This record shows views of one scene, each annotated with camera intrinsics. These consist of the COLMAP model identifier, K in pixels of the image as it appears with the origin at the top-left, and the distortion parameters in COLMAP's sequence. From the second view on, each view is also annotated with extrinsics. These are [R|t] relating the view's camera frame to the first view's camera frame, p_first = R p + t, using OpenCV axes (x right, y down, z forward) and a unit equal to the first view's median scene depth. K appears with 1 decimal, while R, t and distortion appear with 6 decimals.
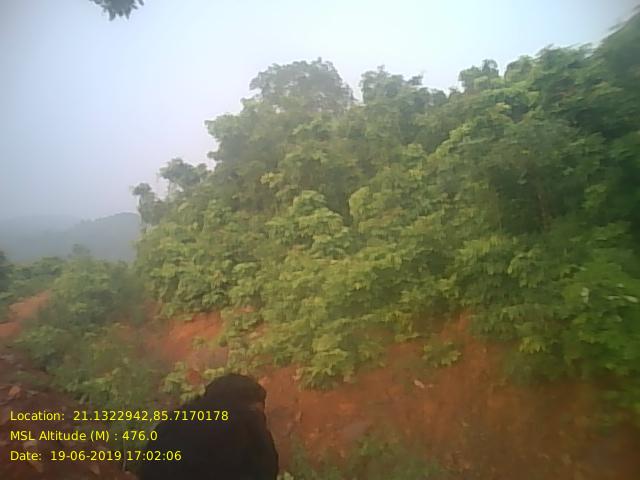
lens RADIAL K [[544.1, 0, 322.6], [0, 544.1, 234.5], [0, 0, 1]] dist [0.055100, -0.151028]
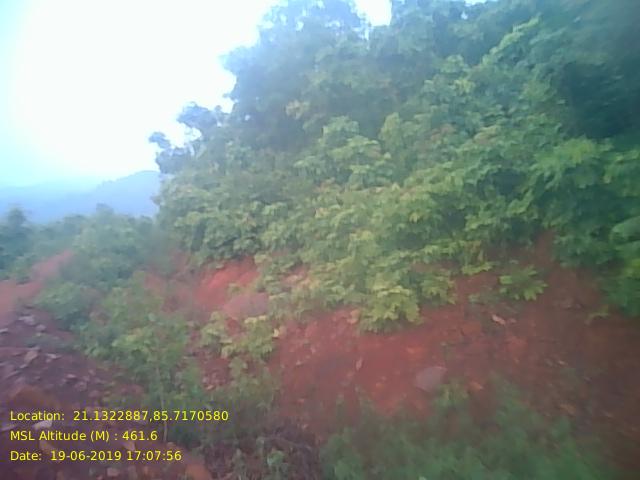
lens RADIAL K [[544.1, 0, 322.5], [0, 544.1, 242.9], [0, 0, 1]] dist [0.055100, -0.151028]
pose [[0.996989, -0.064063, -0.043696, -0.025909], [0.068635, 0.991252, 0.112731, 0.019443], [0.036092, -0.115390, 0.992664, 0.080788]]
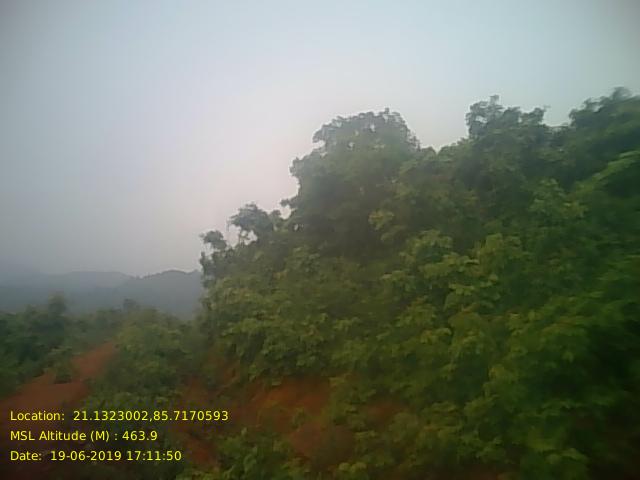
lens RADIAL K [[544.1, 0, 321.6], [0, 544.1, 241.8], [0, 0, 1]] dist [0.055100, -0.151028]
pose [[0.996691, 0.013694, -0.080128, -0.113027], [-0.021433, 0.995099, -0.096537, 0.017115], [0.078413, 0.097935, 0.992099, 0.157894]]
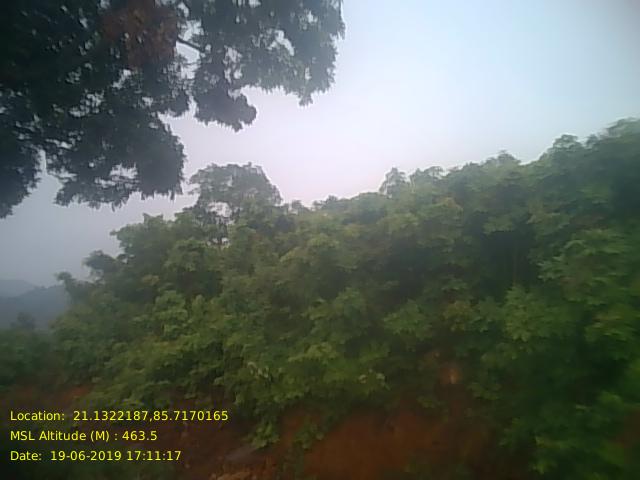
lens RADIAL K [[544.1, 0, 319.8], [0, 544.1, 244.2], [0, 0, 1]] dist [0.055100, -0.151028]
pose [[0.996637, 0.055315, 0.060458, 0.228197], [-0.047187, 0.990593, -0.128449, -0.033356], [-0.066994, 0.125164, 0.989872, -0.354923]]
